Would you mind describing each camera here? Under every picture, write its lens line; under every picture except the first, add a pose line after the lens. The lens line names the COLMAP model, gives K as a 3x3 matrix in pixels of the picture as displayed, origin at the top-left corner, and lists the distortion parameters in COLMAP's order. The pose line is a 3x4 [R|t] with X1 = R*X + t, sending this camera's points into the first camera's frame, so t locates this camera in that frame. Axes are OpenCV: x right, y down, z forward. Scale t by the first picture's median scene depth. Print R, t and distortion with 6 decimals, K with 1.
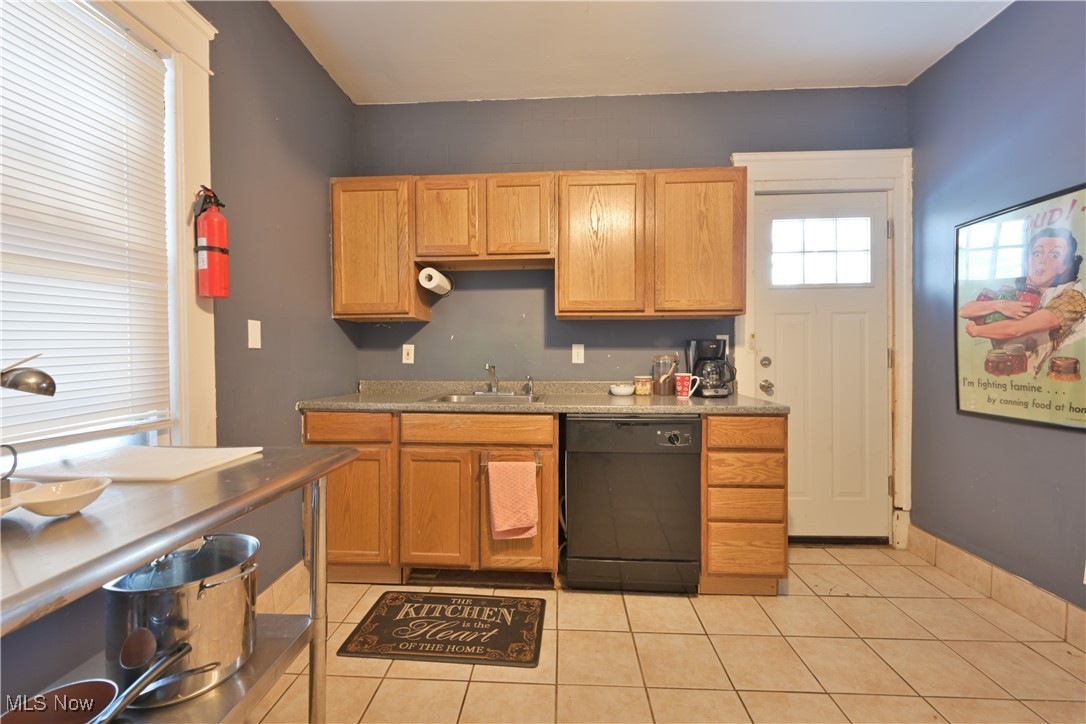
lens RADIAL K [[449.7, 0, 539.9], [0, 449.7, 362.7], [0, 0, 1]] dist [-0.003231, 0.000924]
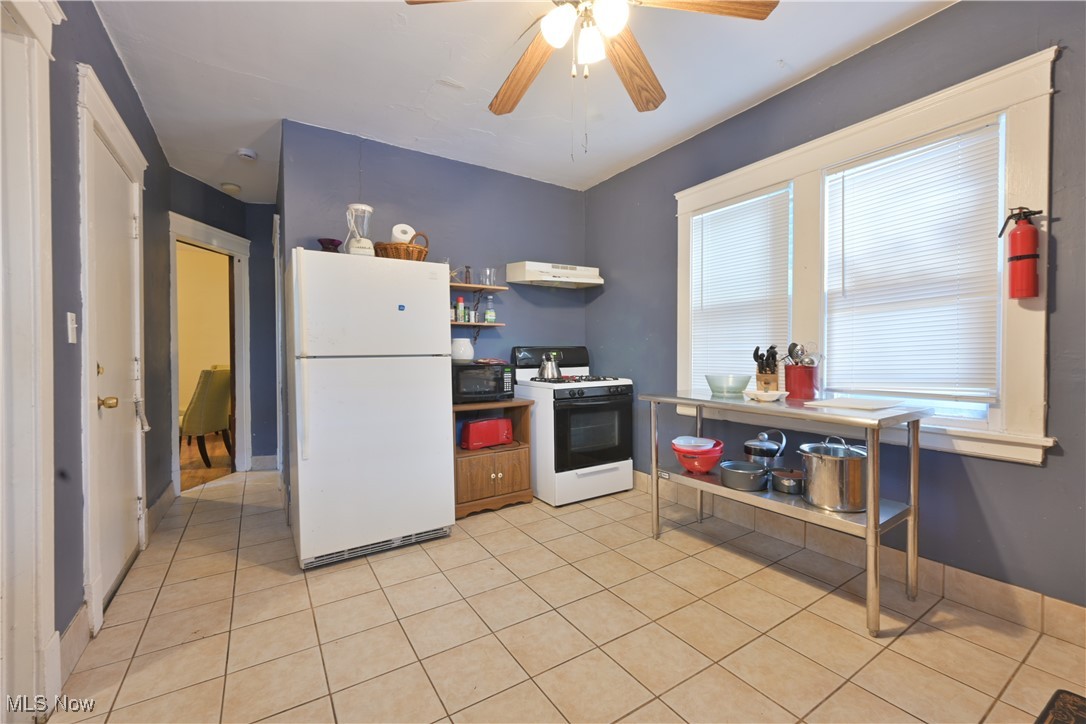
lens RADIAL K [[449.7, 0, 549.9], [0, 449.7, 362.3], [0, 0, 1]] dist [-0.003231, 0.000924]
pose [[-0.820723, 0.024779, -0.570788, 0.693346], [0.006440, 0.999397, 0.034127, -0.021261], [0.571289, 0.024333, -0.820388, 0.925900]]
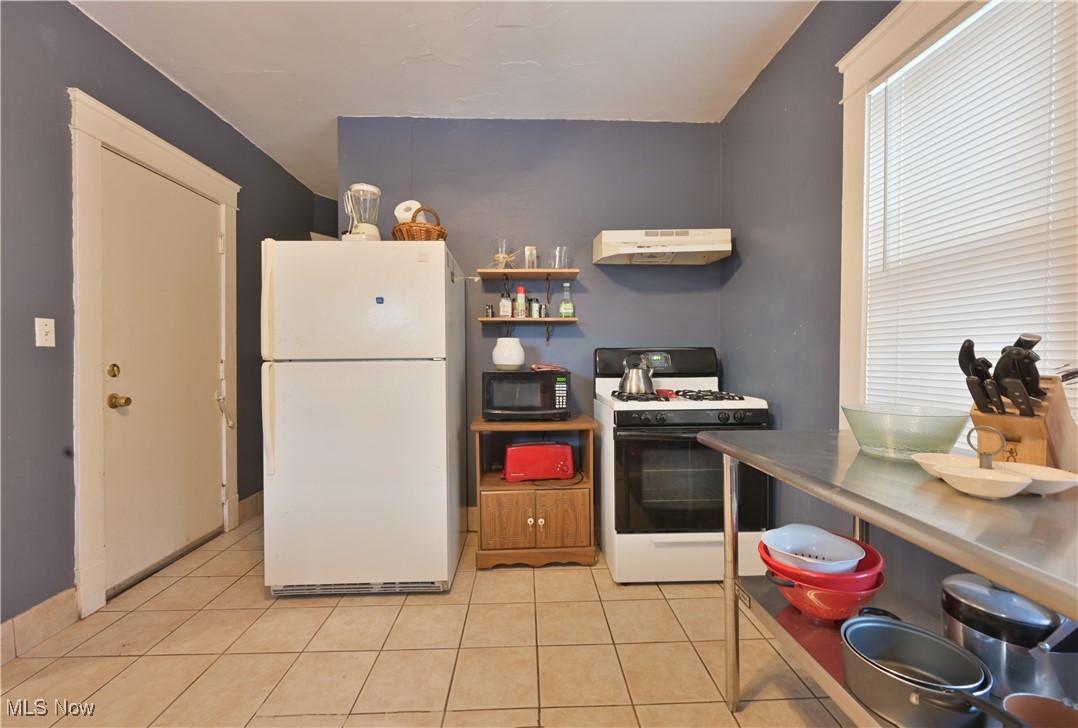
lens RADIAL K [[443.8, 0, 535.6], [0, 443.8, 364.2], [0, 0, 1]] dist [-0.003042, 0.000957]
pose [[-0.998293, 0.012041, -0.057153, 0.042565], [0.010552, 0.999599, 0.026290, -0.011935], [0.057447, 0.025642, -0.998019, 0.688062]]
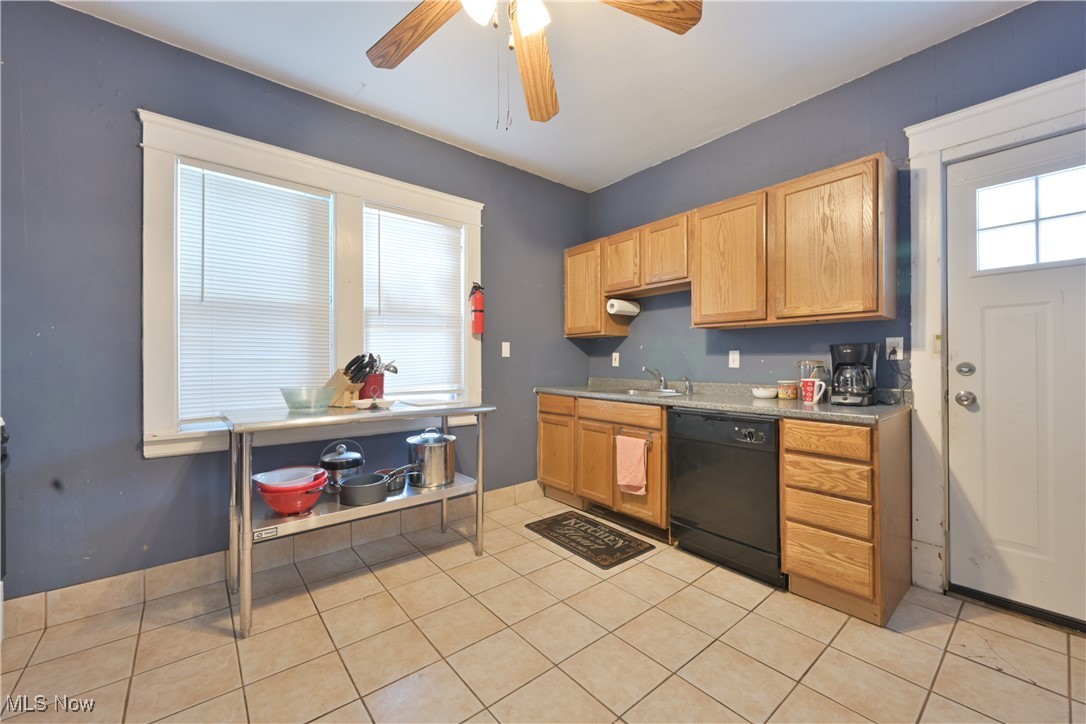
lens RADIAL K [[427.6, 0, 534.2], [0, 427.6, 362.5], [0, 0, 1]] dist [-0.001732, -0.001105]
pose [[0.661052, 0.003206, -0.750333, 0.704545], [-0.011659, 0.999914, -0.005999, 0.000721], [0.750250, 0.012713, 0.661032, -0.096218]]
